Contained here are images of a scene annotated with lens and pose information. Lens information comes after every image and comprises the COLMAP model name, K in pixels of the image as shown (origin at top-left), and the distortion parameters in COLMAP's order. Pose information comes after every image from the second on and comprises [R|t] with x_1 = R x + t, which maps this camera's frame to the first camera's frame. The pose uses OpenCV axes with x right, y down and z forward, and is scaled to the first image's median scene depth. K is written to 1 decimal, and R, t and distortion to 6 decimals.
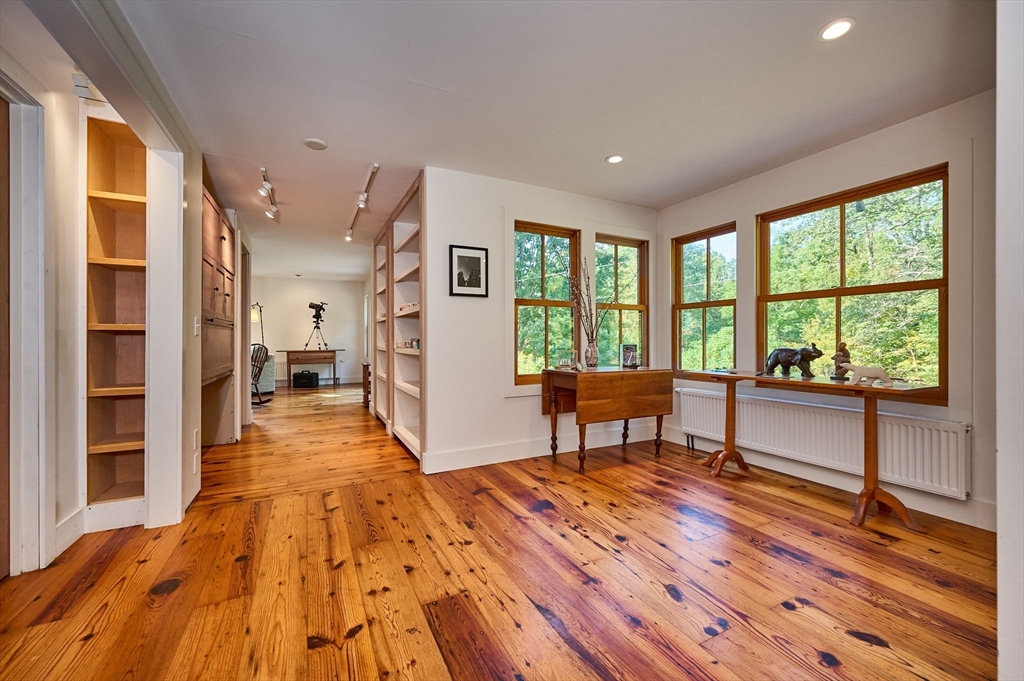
lens RADIAL K [[402.8, 0, 517.6], [0, 402.8, 342.0], [0, 0, 1]] dist [-0.000978, -0.000080]
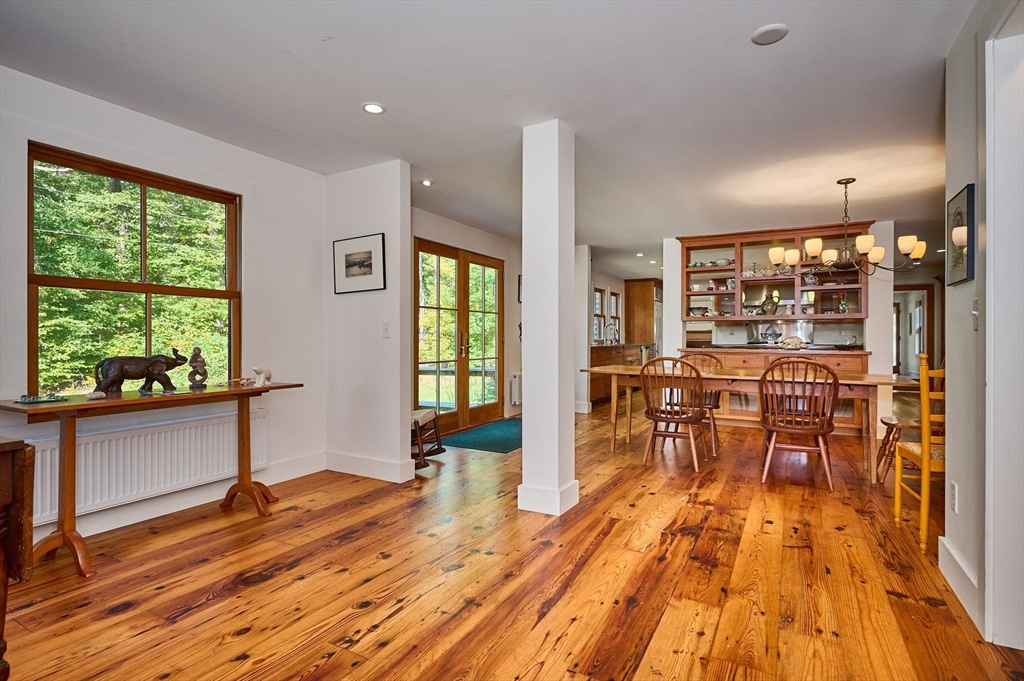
lens RADIAL K [[506.6, 0, 504.3], [0, 506.6, 337.0], [0, 0, 1]] dist [-0.001226, -0.000222]
pose [[-0.540894, 0.004958, 0.841076, -0.753679], [0.006028, 0.999980, -0.002018, -0.022630], [-0.841069, 0.003979, -0.540913, 1.385360]]
